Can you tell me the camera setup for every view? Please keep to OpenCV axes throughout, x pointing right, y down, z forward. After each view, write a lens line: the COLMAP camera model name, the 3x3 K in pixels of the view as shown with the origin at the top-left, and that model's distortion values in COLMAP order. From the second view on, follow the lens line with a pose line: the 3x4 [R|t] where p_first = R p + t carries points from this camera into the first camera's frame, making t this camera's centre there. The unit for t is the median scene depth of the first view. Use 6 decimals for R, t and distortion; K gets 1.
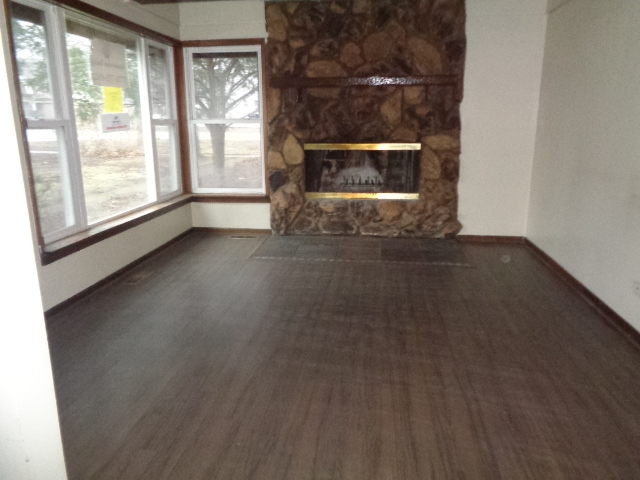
lens RADIAL K [[479.0, 0, 317.1], [0, 479.0, 240.2], [0, 0, 1]] dist [0.013418, -0.003232]
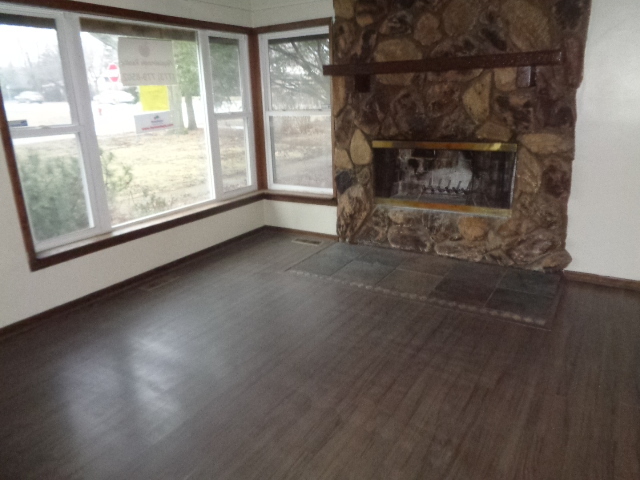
lens RADIAL K [[479.0, 0, 321.0], [0, 479.0, 239.0], [0, 0, 1]] dist [0.013418, -0.003232]
pose [[0.911193, 0.098496, -0.400032, 0.255760], [-0.075240, 0.994455, 0.073474, -0.087771], [0.405051, -0.036850, 0.913551, 0.193951]]
